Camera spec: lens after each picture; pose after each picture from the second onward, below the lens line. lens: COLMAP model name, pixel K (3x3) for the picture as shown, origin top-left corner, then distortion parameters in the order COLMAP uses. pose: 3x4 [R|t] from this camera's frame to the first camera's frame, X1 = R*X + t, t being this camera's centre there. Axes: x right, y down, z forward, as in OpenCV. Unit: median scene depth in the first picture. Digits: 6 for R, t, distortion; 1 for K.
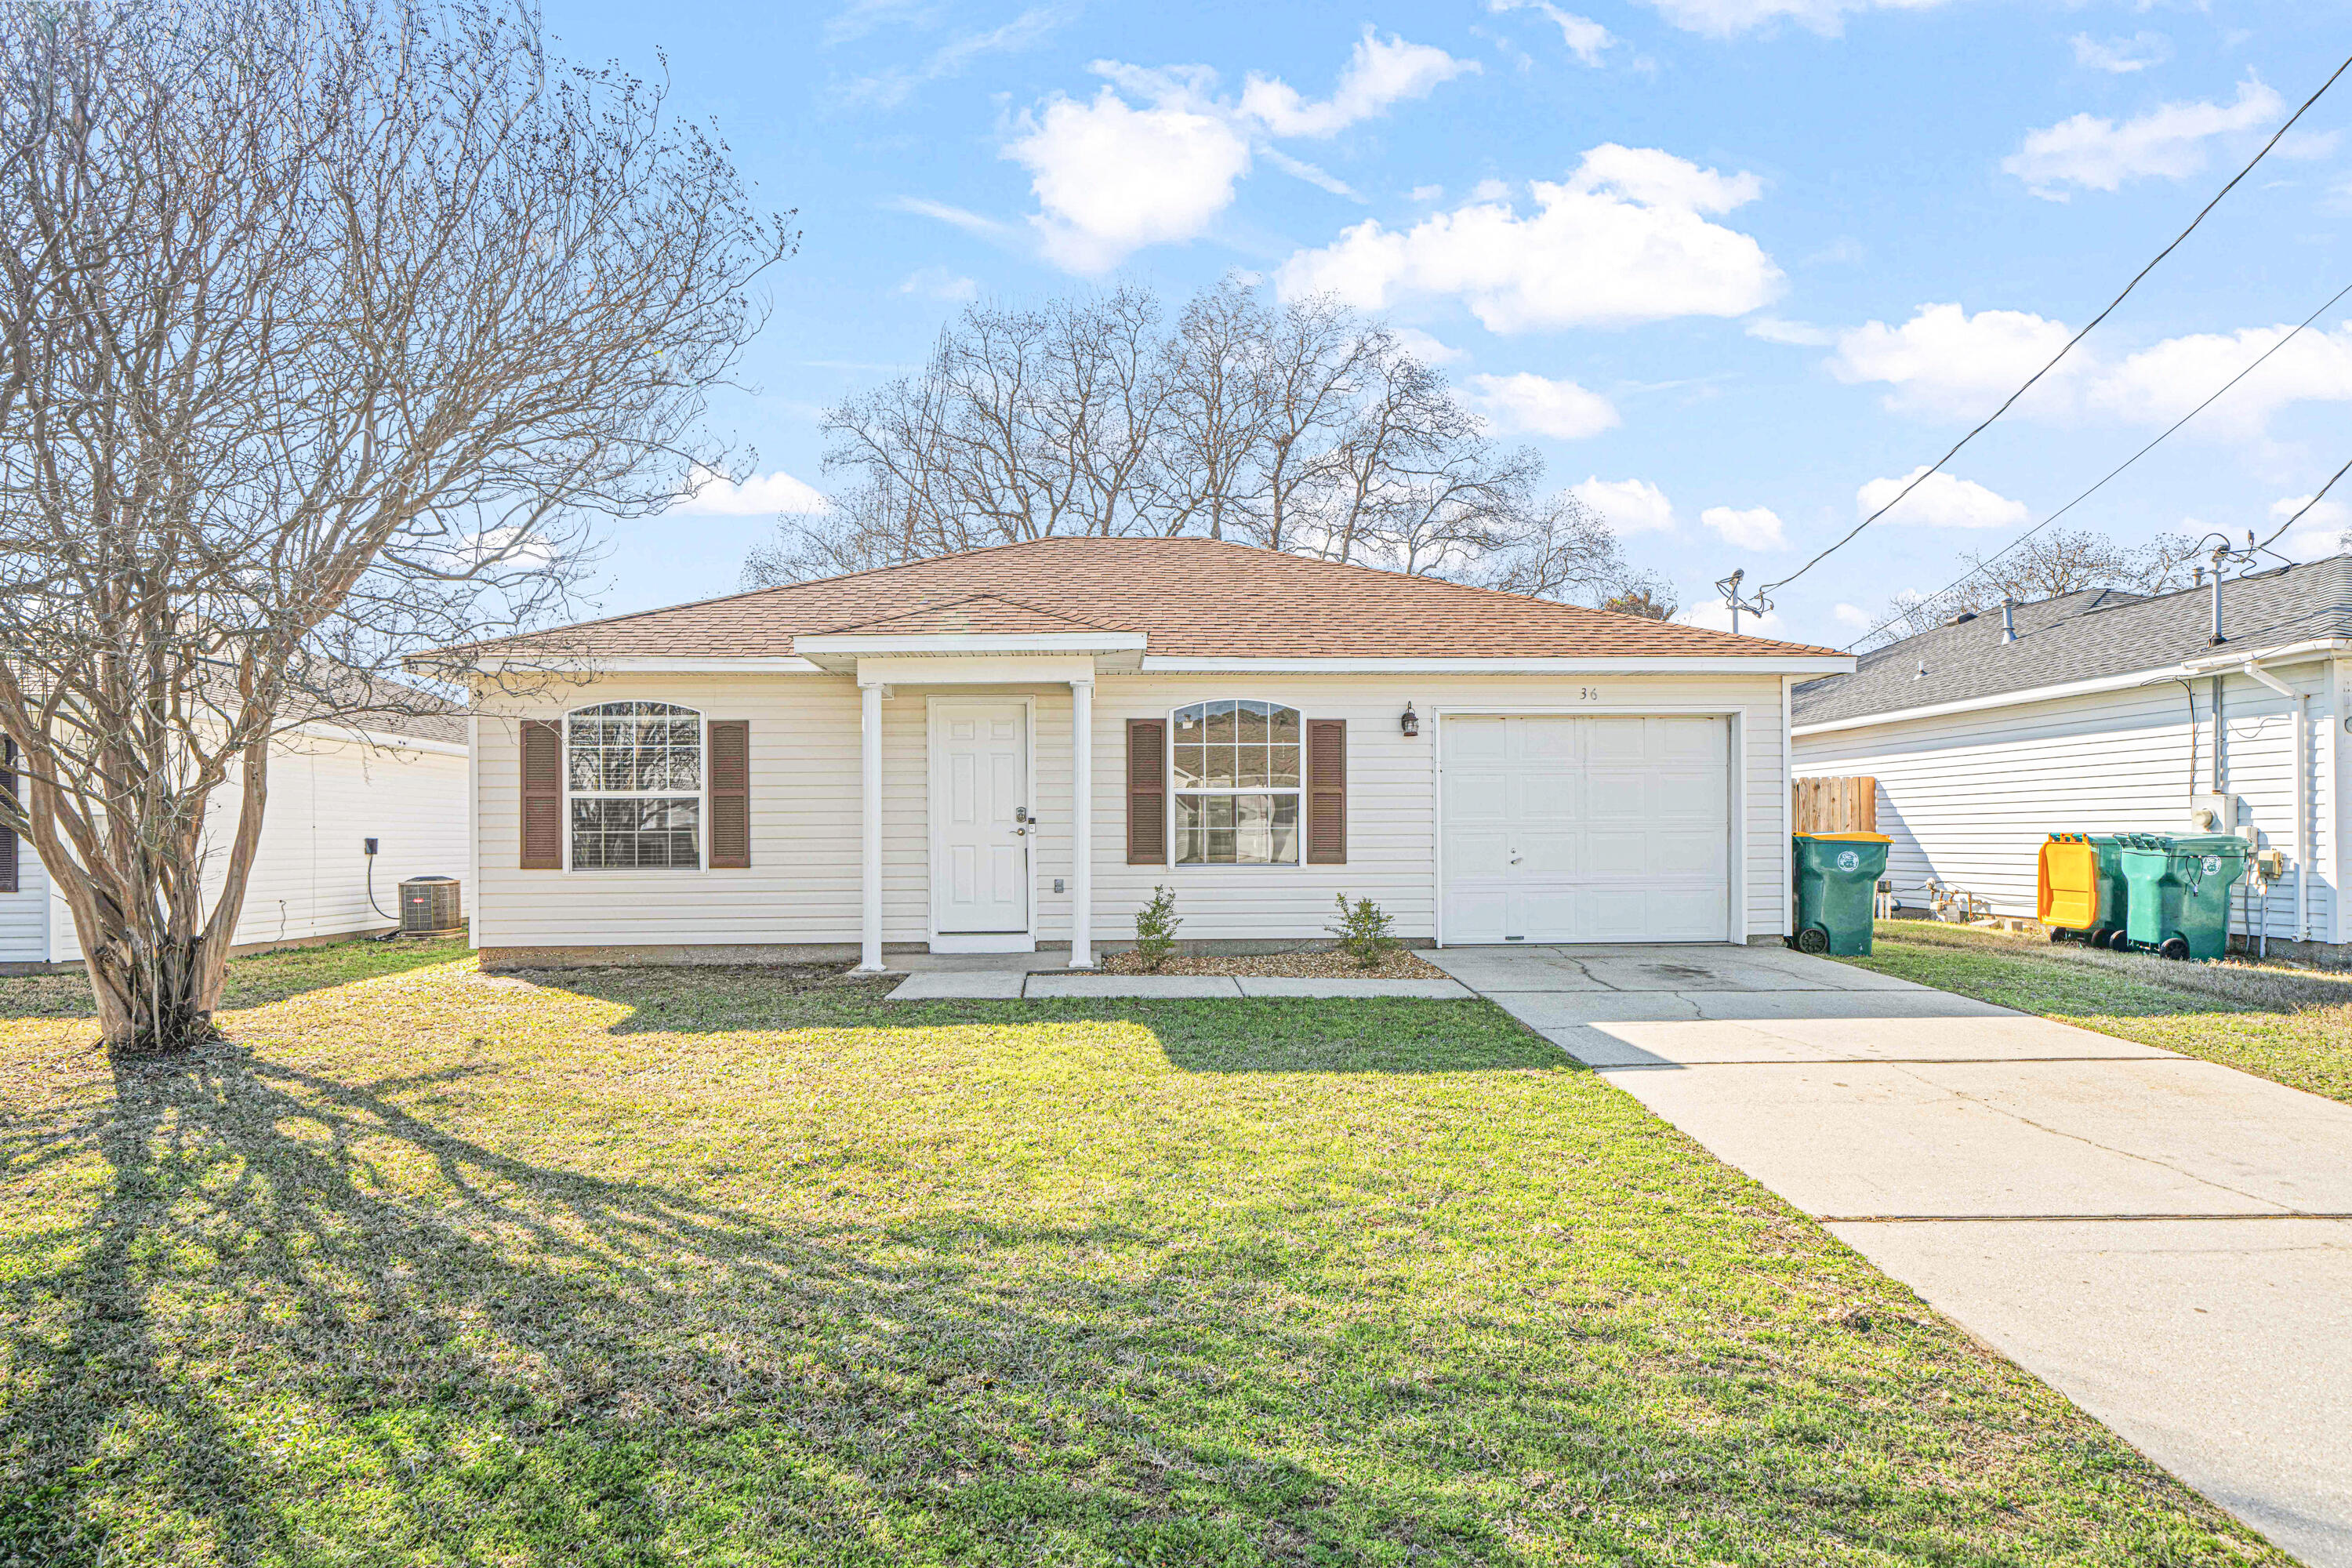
lens RADIAL K [[1317.0, 0, 1175.3], [0, 1317.0, 843.7], [0, 0, 1]] dist [0.004067, 0.000585]
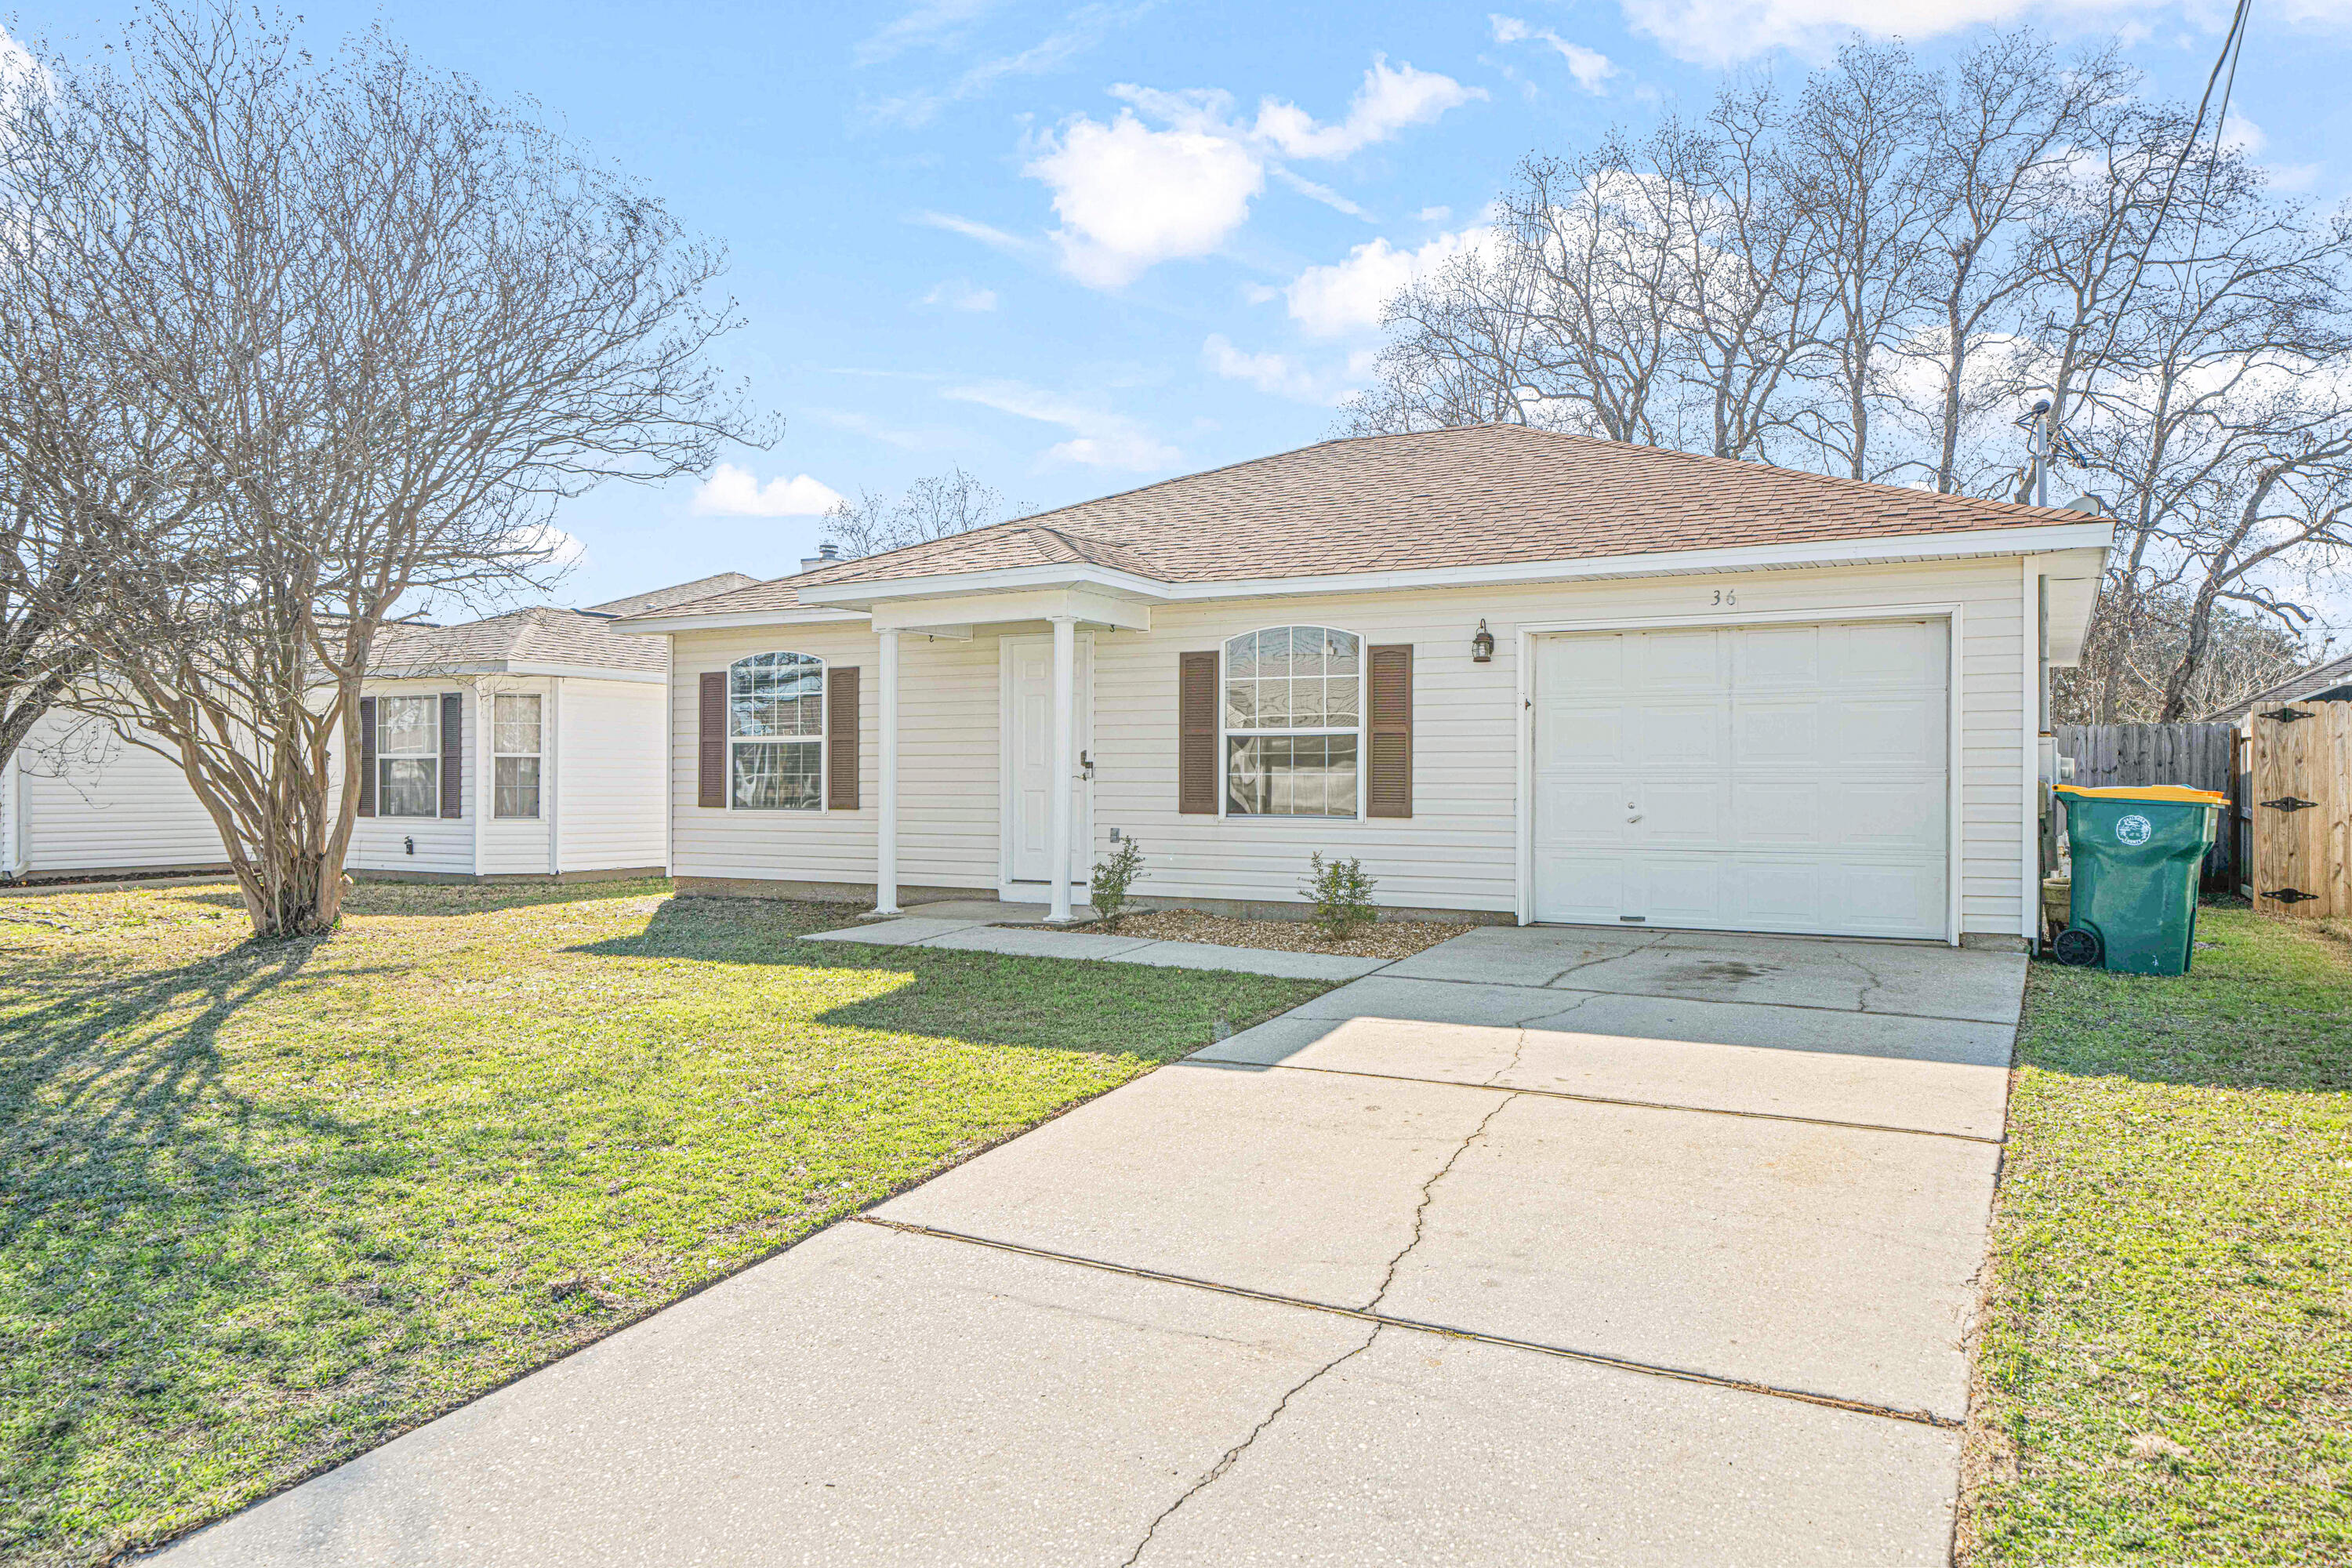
lens RADIAL K [[1558.2, 0, 1176.1], [0, 1558.2, 744.1], [0, 0, 1]] dist [0.001930, 0.002755]
pose [[0.856097, -0.003598, -0.516803, 0.514852], [-0.009981, 0.999674, -0.023494, -0.006651], [0.516719, 0.025271, 0.855782, 0.081471]]
